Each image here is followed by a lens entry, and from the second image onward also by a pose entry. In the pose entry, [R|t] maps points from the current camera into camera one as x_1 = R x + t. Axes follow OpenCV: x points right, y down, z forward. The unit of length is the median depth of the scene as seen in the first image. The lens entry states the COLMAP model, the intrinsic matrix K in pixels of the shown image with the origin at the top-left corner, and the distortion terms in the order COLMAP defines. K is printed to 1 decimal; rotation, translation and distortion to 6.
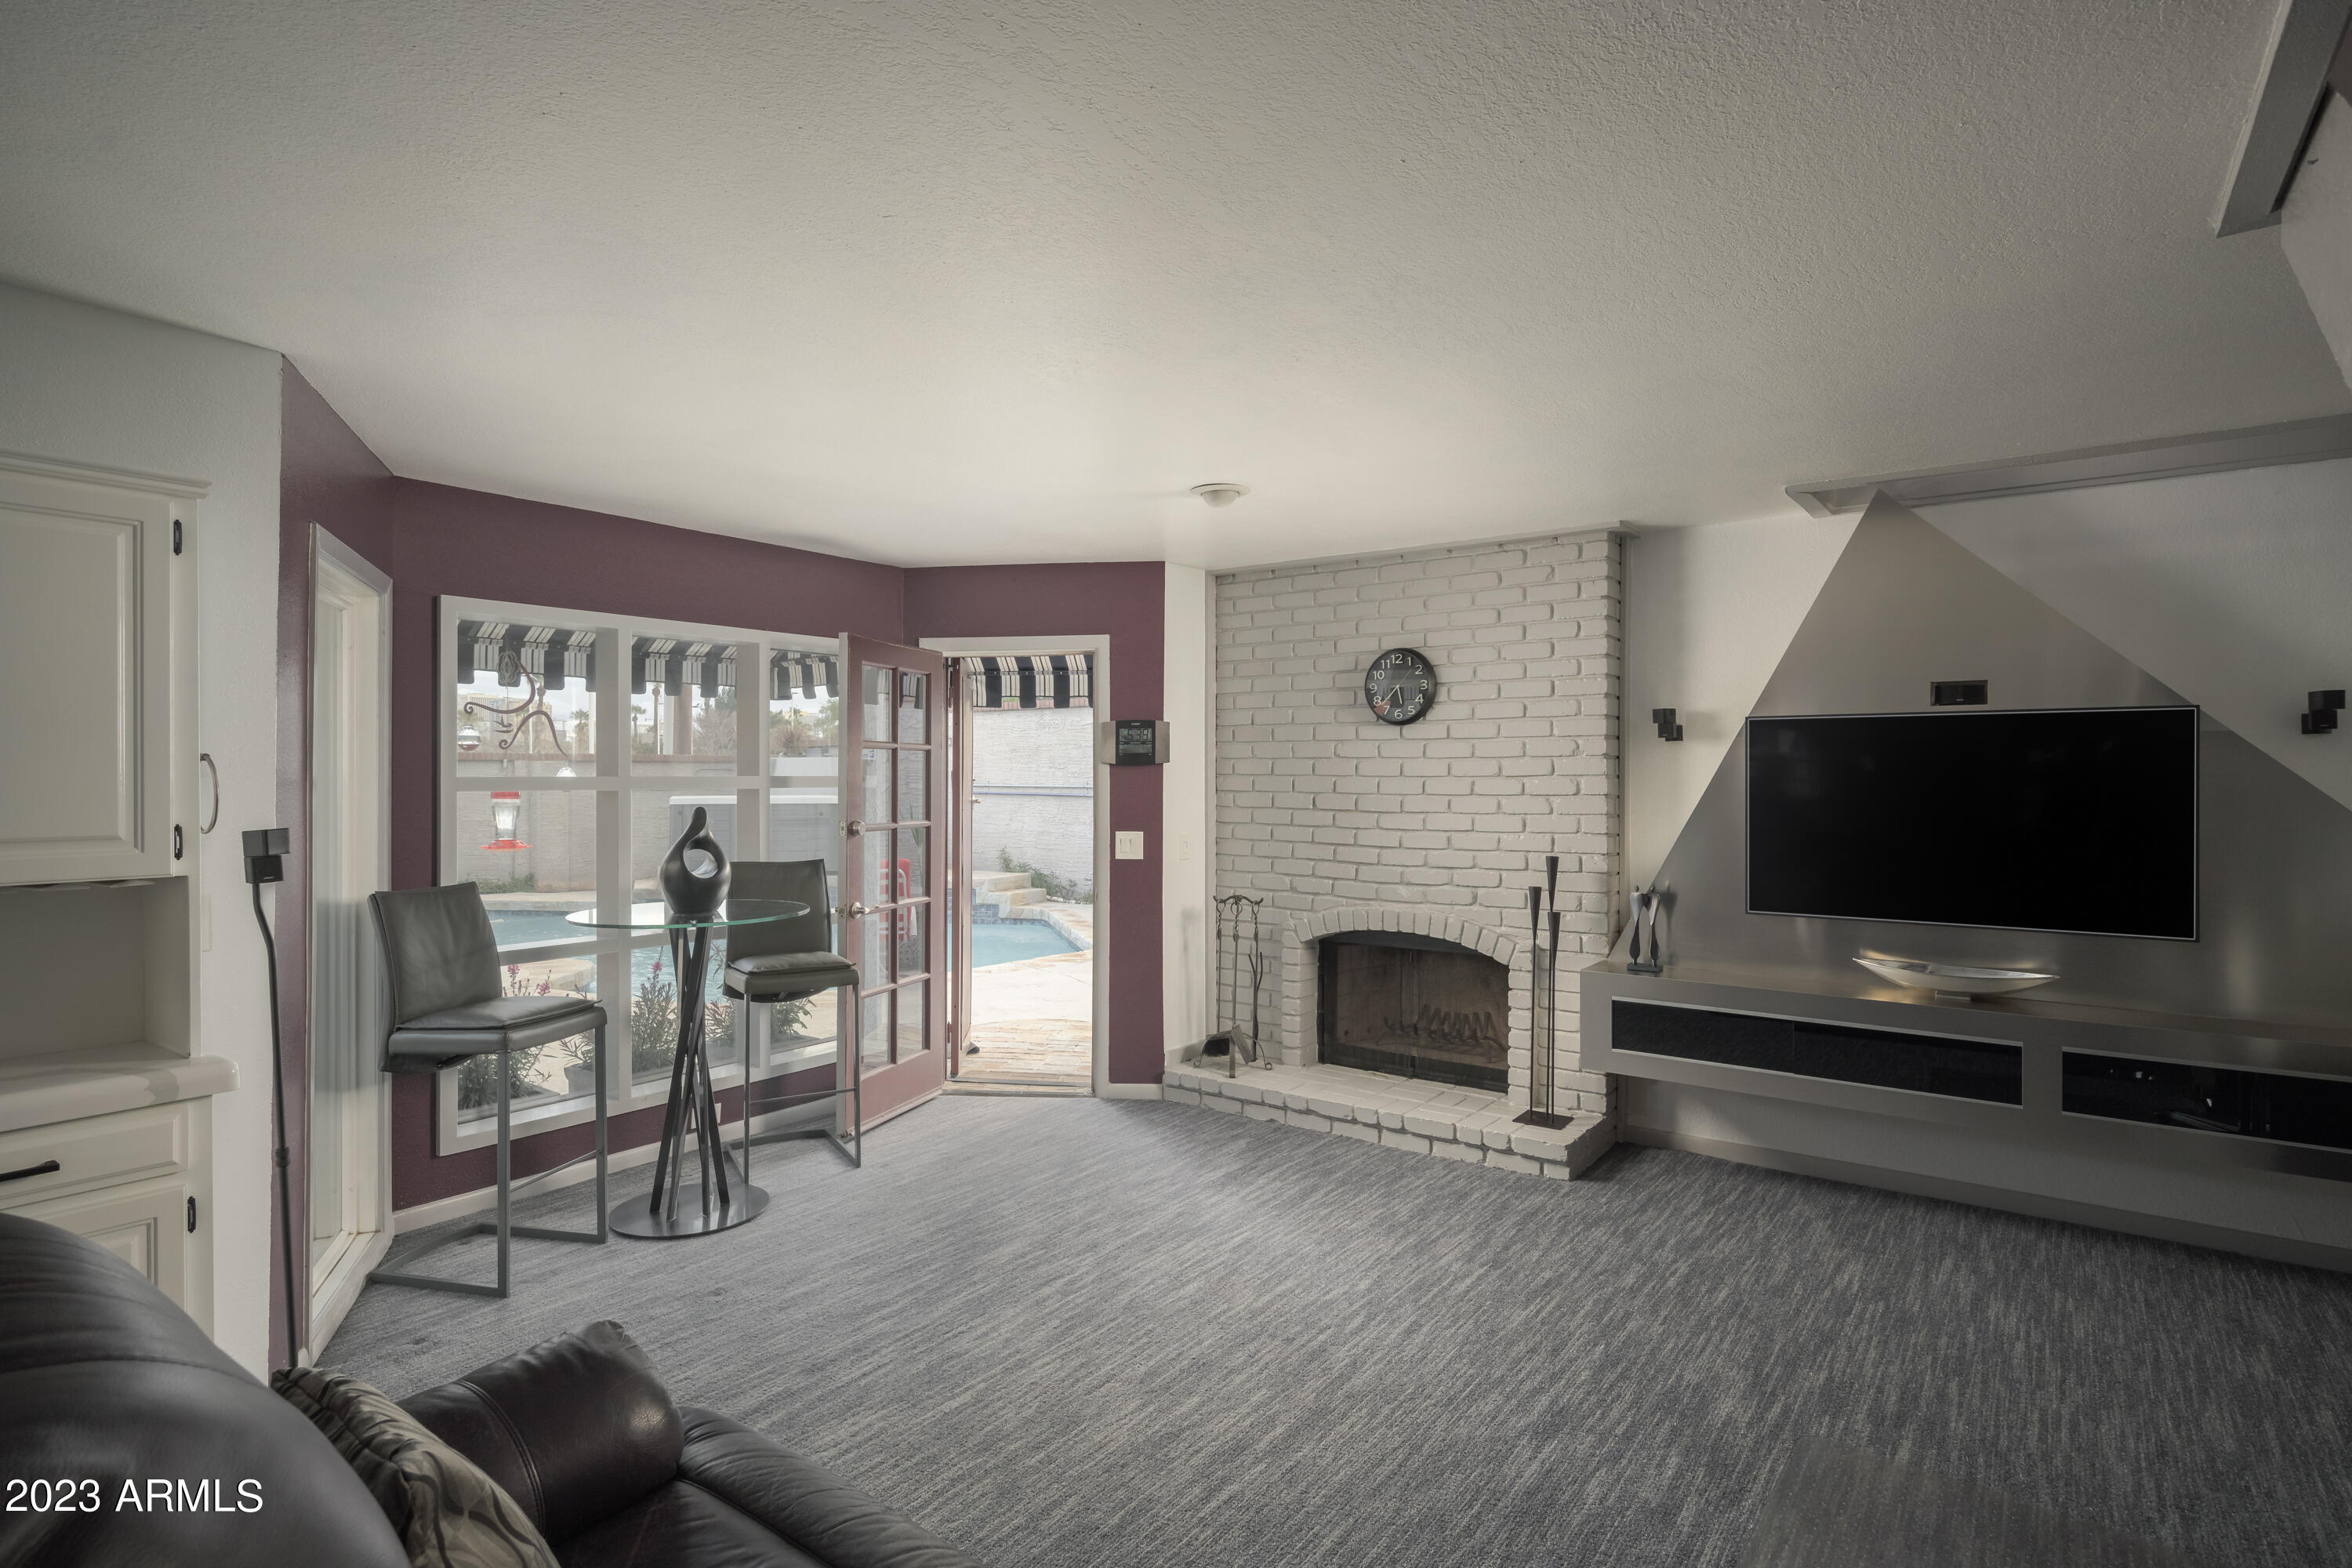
lens RADIAL K [[1181.8, 0, 1176.0], [0, 1181.8, 784.0], [0, 0, 1]] dist [-0.000839, 0.000845]
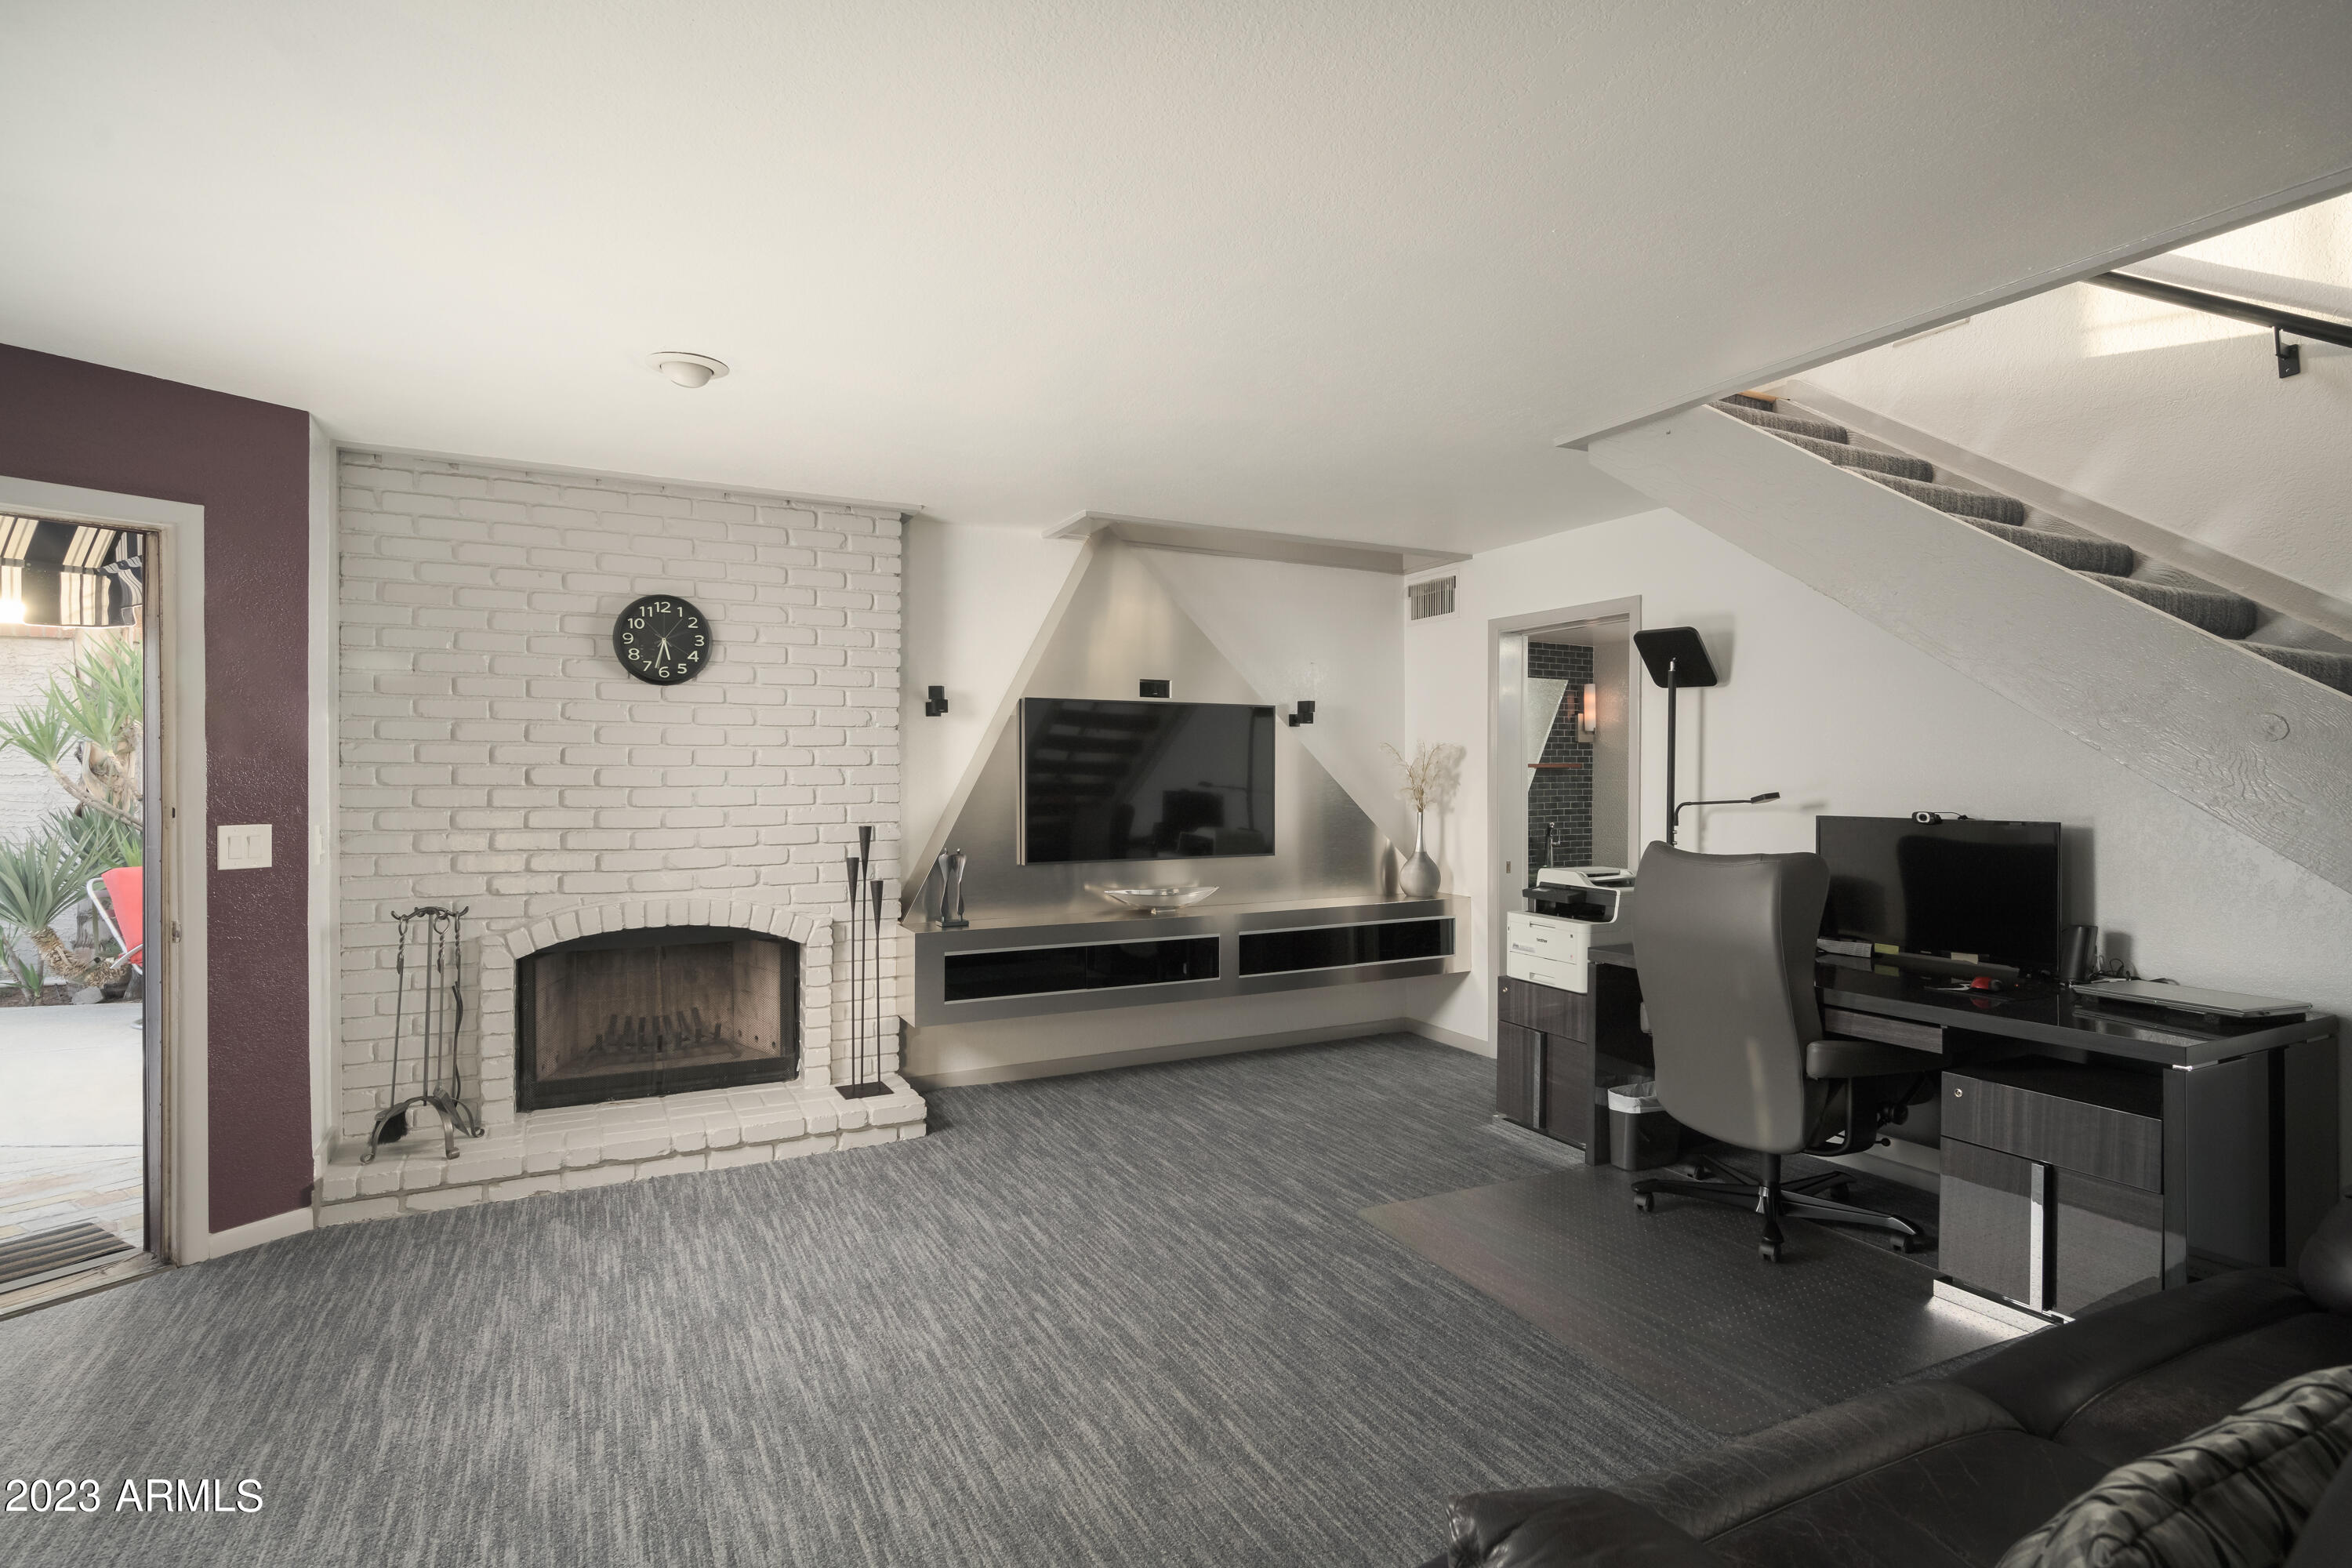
lens RADIAL K [[1145.6, 0, 1176.0], [0, 1145.6, 784.0], [0, 0, 1]] dist [0.000261, 0.000239]
pose [[0.441968, -0.008644, 0.896989, -0.435708], [0.006247, 0.999959, 0.006558, 0.020857], [-0.897009, 0.002705, 0.442004, 0.335065]]
